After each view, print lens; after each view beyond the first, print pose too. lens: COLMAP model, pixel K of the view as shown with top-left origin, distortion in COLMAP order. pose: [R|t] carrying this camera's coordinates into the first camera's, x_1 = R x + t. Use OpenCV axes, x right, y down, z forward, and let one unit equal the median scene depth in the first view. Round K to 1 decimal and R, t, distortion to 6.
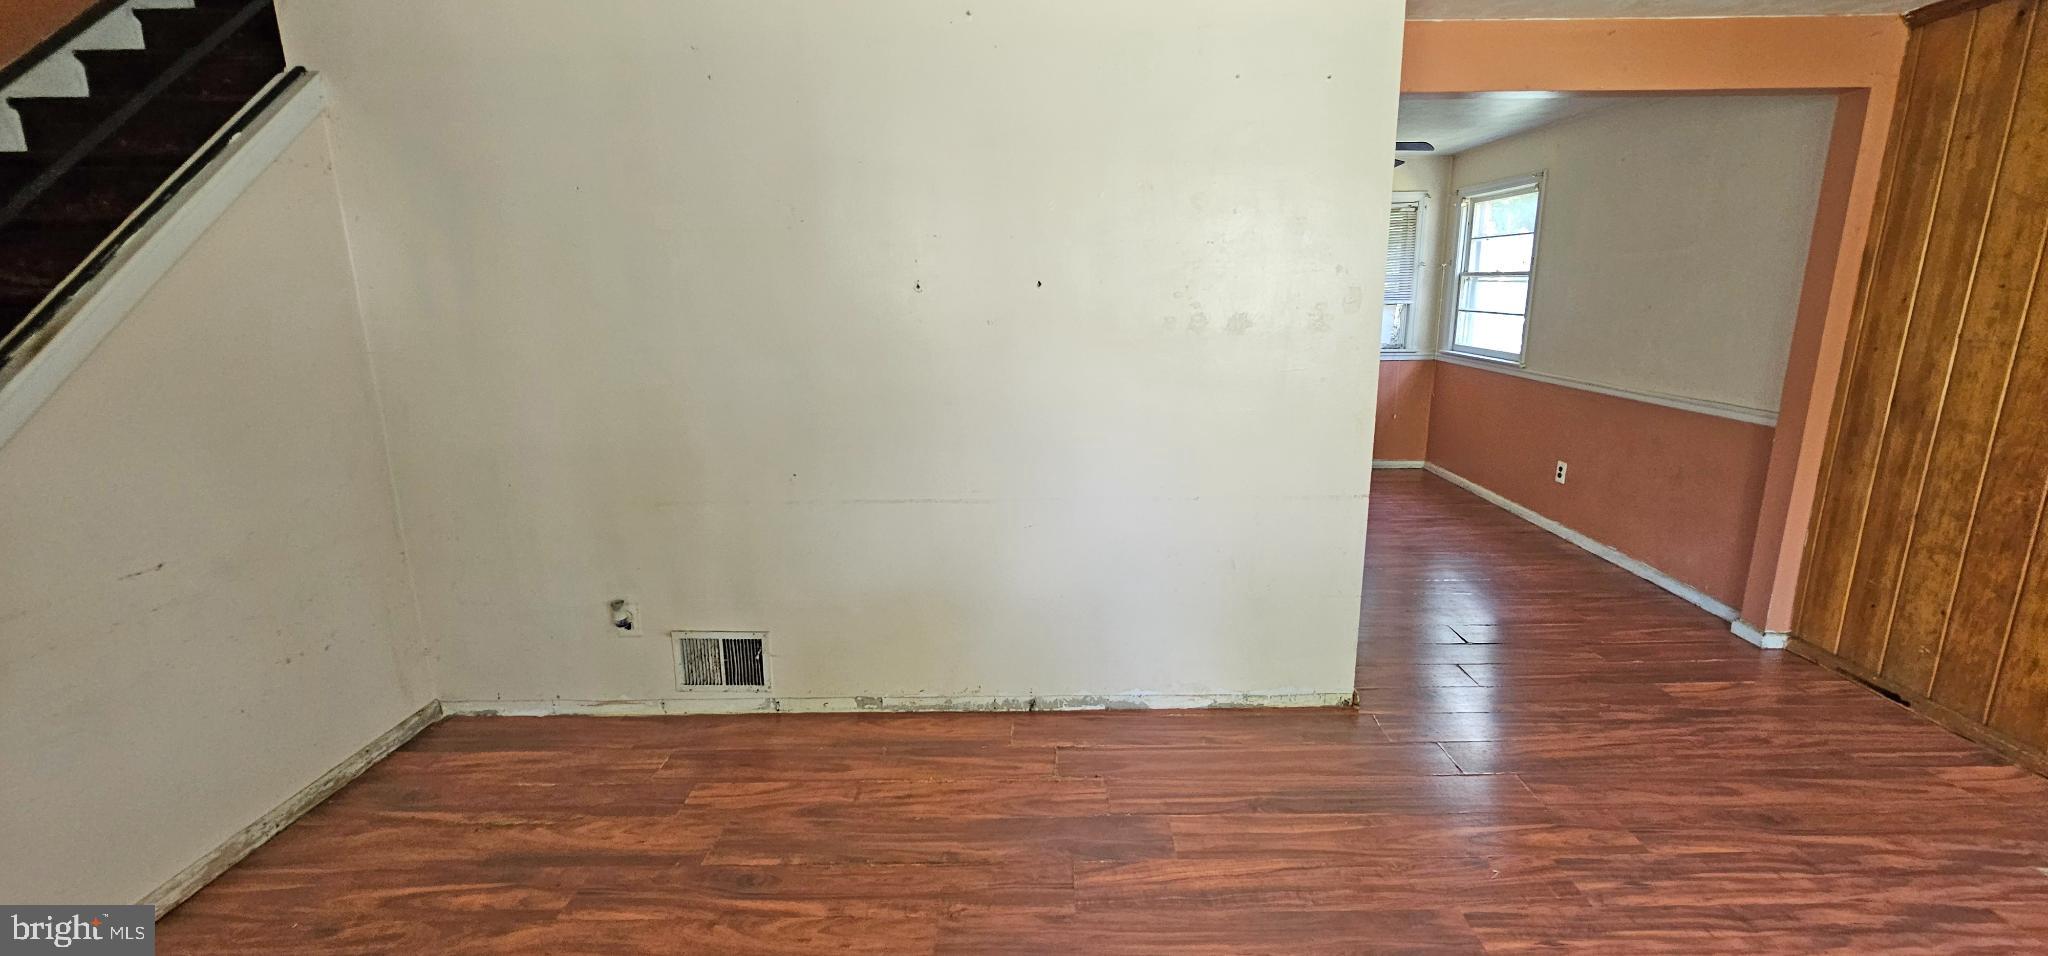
lens RADIAL K [[844.3, 0, 1028.6], [0, 844.3, 460.7], [0, 0, 1]] dist [-0.001434, 0.003932]
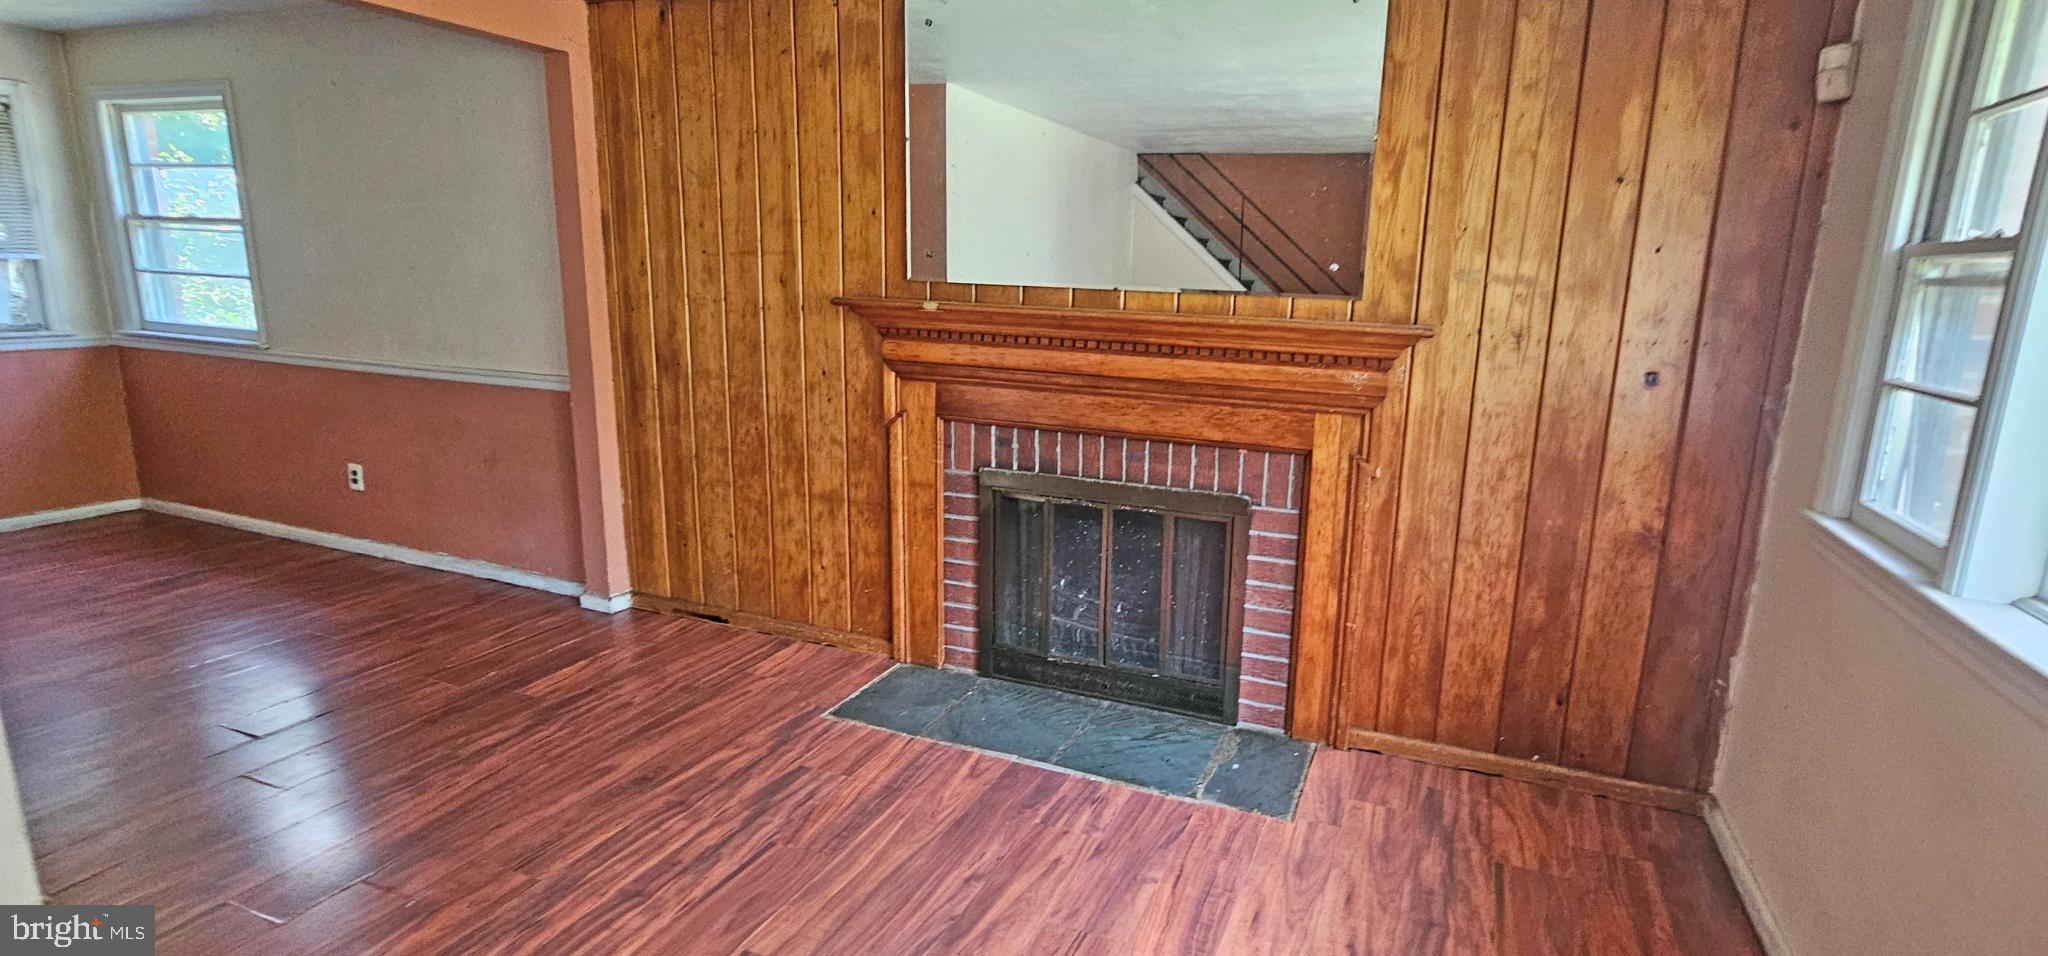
lens RADIAL K [[844.3, 0, 1028.6], [0, 844.3, 460.7], [0, 0, 1]] dist [-0.001434, 0.003932]
pose [[0.446303, -0.160872, 0.880303, 0.253612], [0.178544, 0.979938, 0.088560, 0.047761], [-0.876890, 0.117648, 0.466072, 0.092641]]
